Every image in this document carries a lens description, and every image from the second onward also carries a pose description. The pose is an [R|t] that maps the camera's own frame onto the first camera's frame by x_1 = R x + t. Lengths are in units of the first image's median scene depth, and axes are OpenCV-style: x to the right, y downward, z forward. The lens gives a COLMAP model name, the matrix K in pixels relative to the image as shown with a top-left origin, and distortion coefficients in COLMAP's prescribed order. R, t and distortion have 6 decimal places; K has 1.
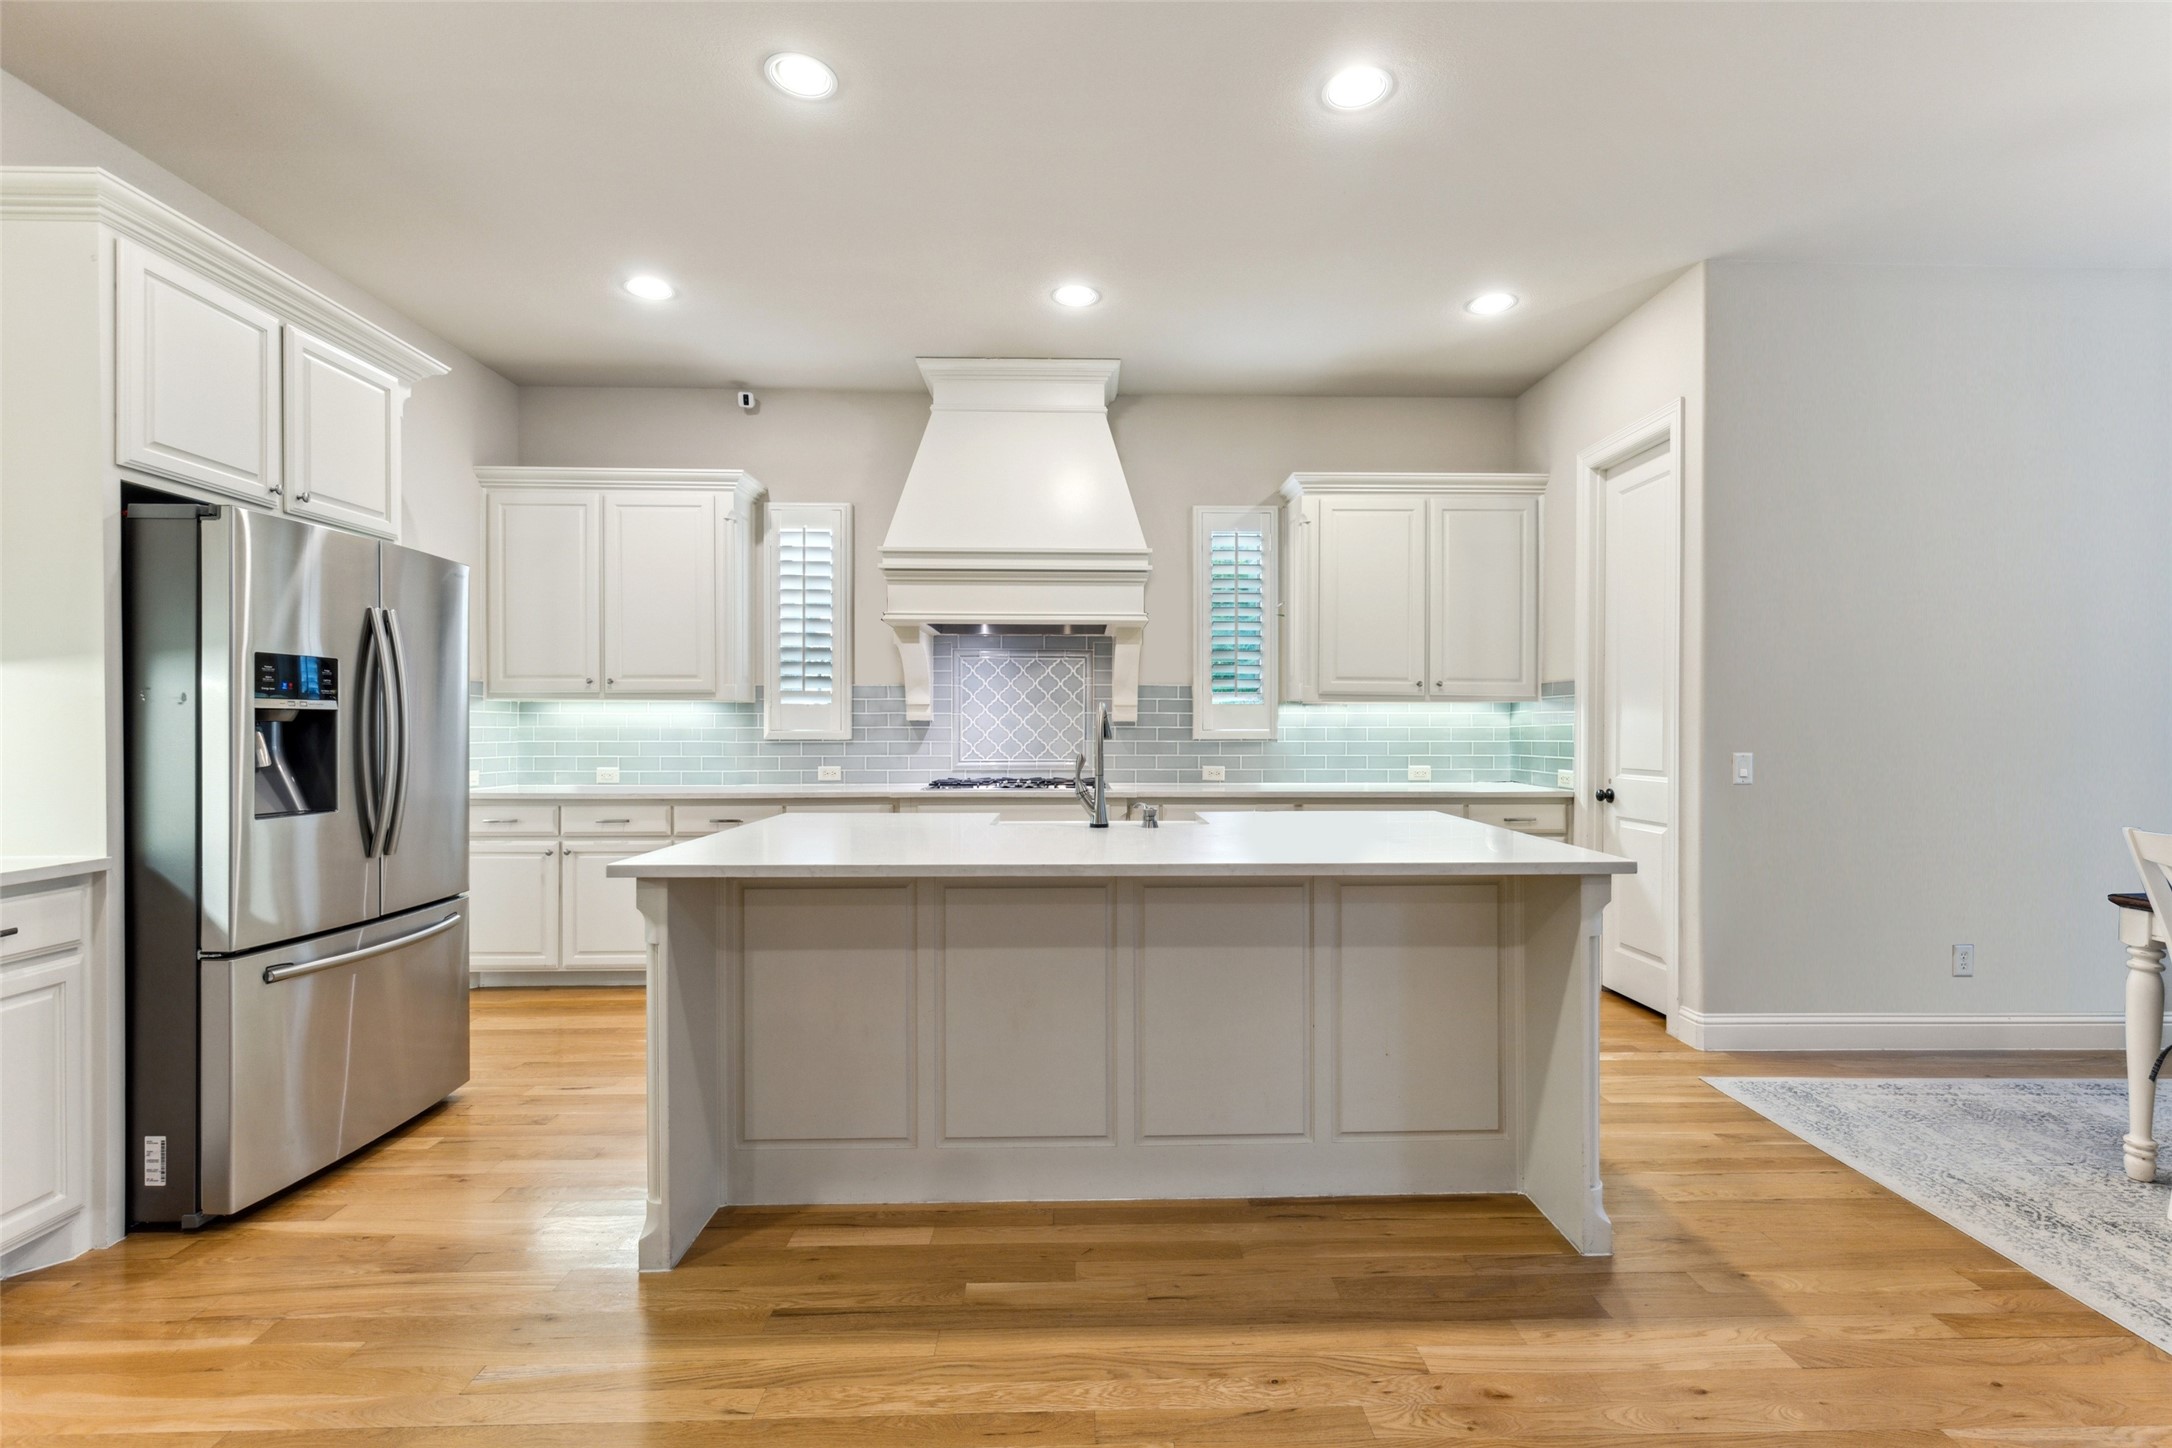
lens RADIAL K [[983.1, 0, 1097.8], [0, 983.1, 728.9], [0, 0, 1]] dist [0.004691, -0.000352]
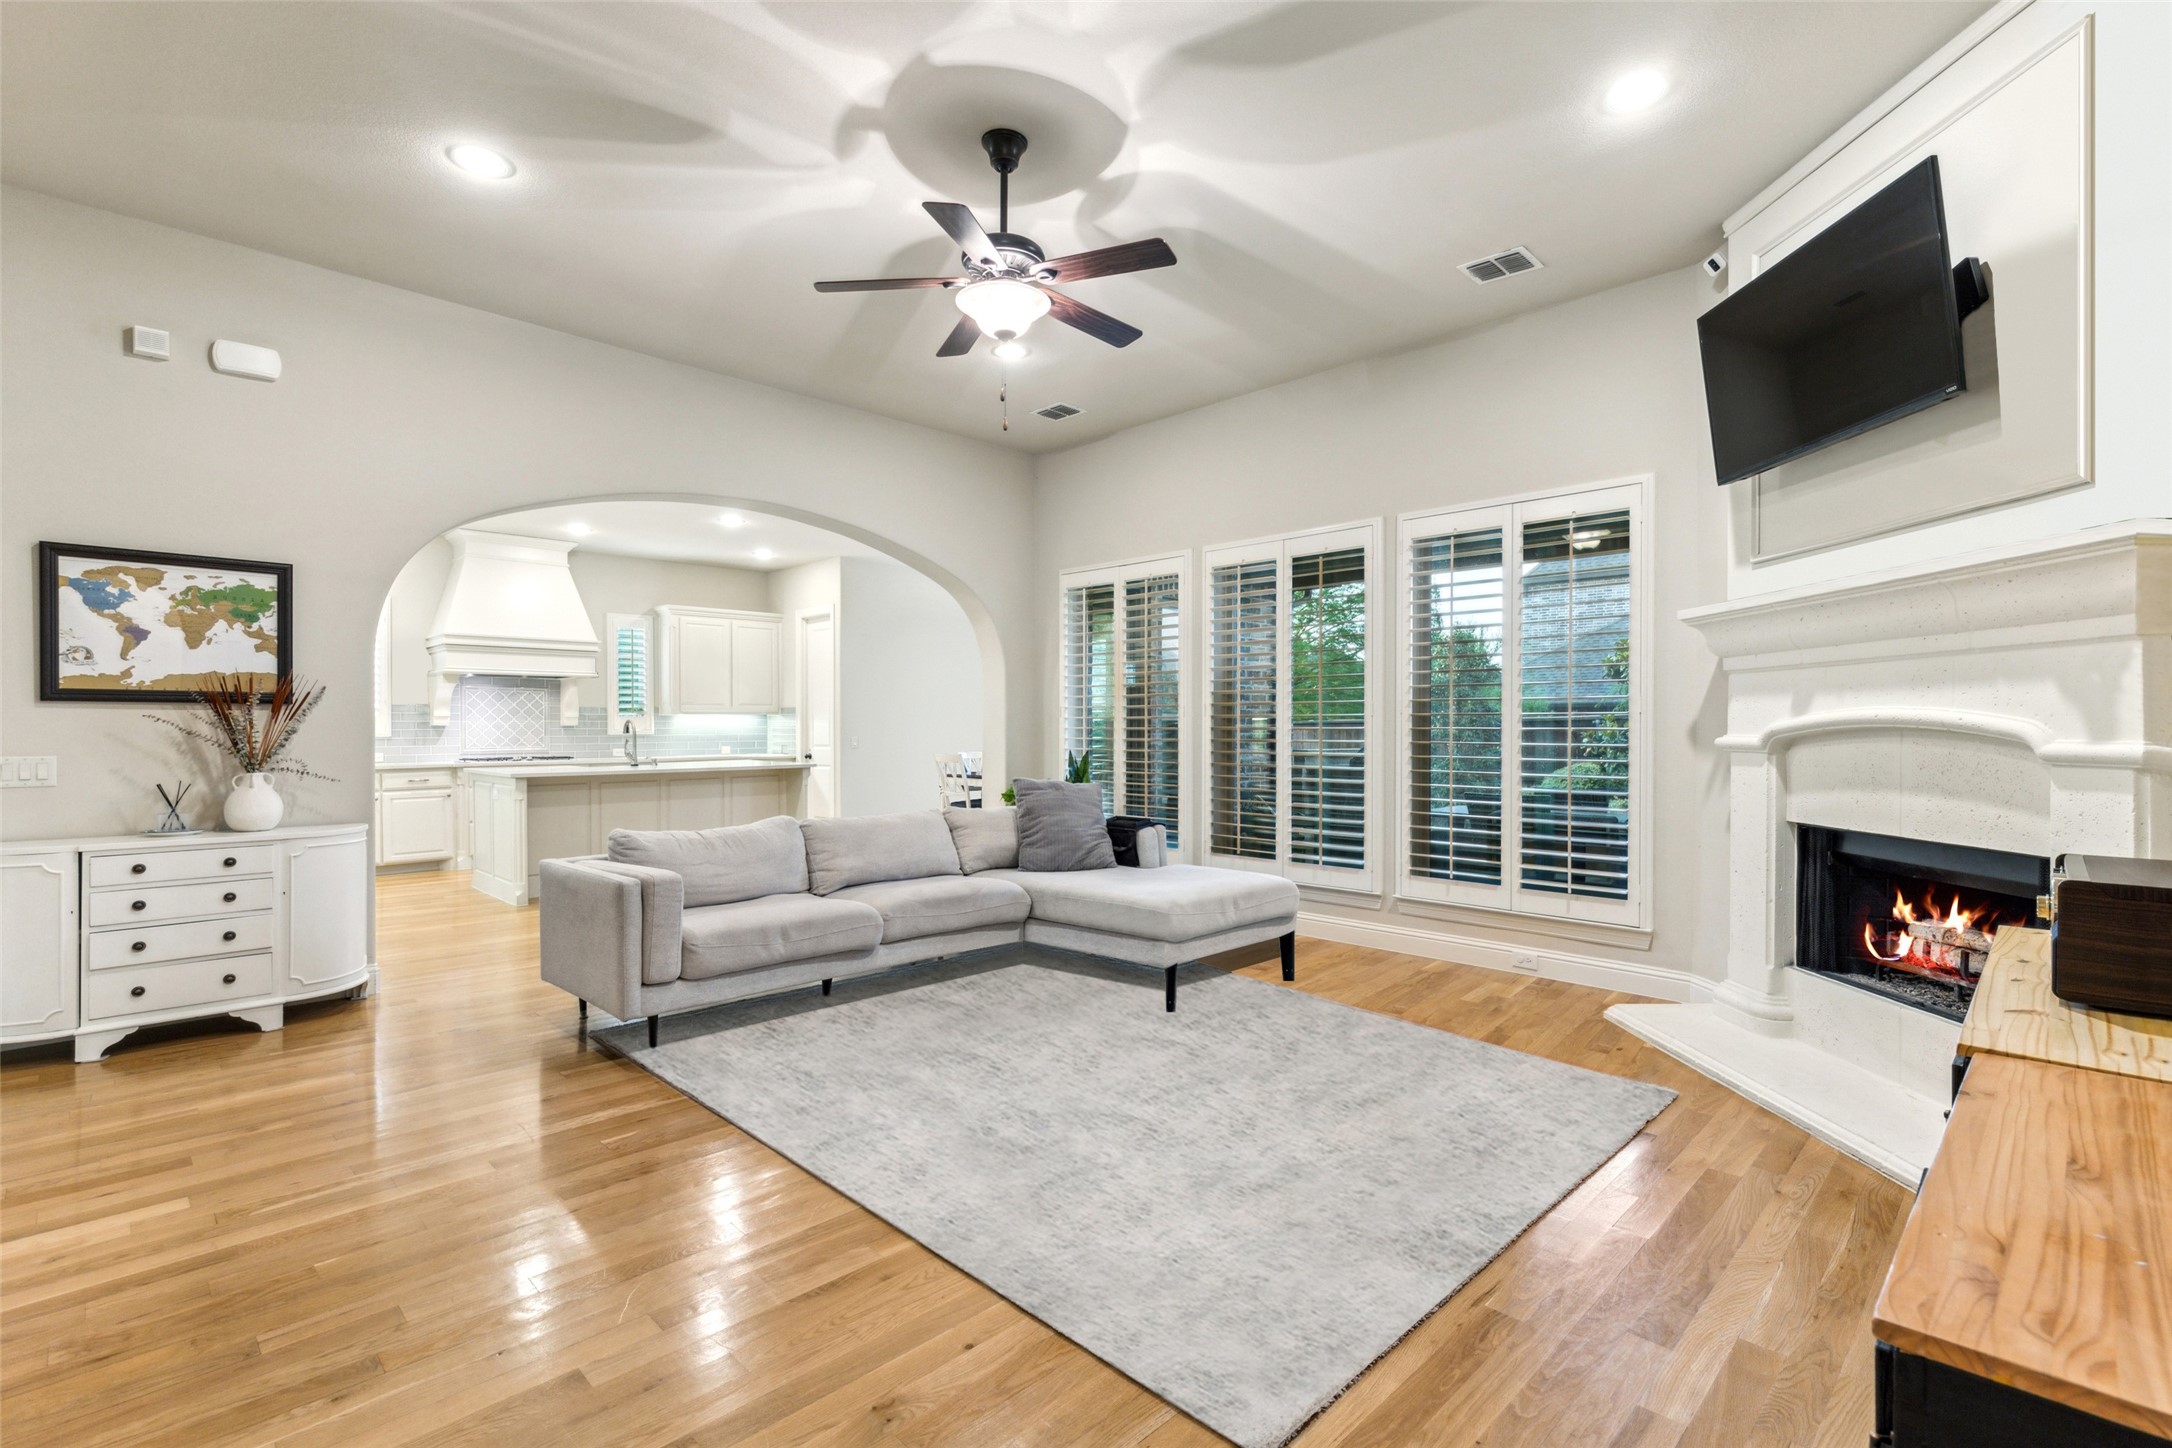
lens RADIAL K [[983.1, 0, 1096.2], [0, 983.1, 727.1], [0, 0, 1]] dist [0.004691, -0.000352]
pose [[0.721609, -0.004865, 0.692284, -0.549004], [0.006282, 0.999980, 0.000479, 0.000504], [-0.692272, 0.004003, 0.721625, -1.048486]]
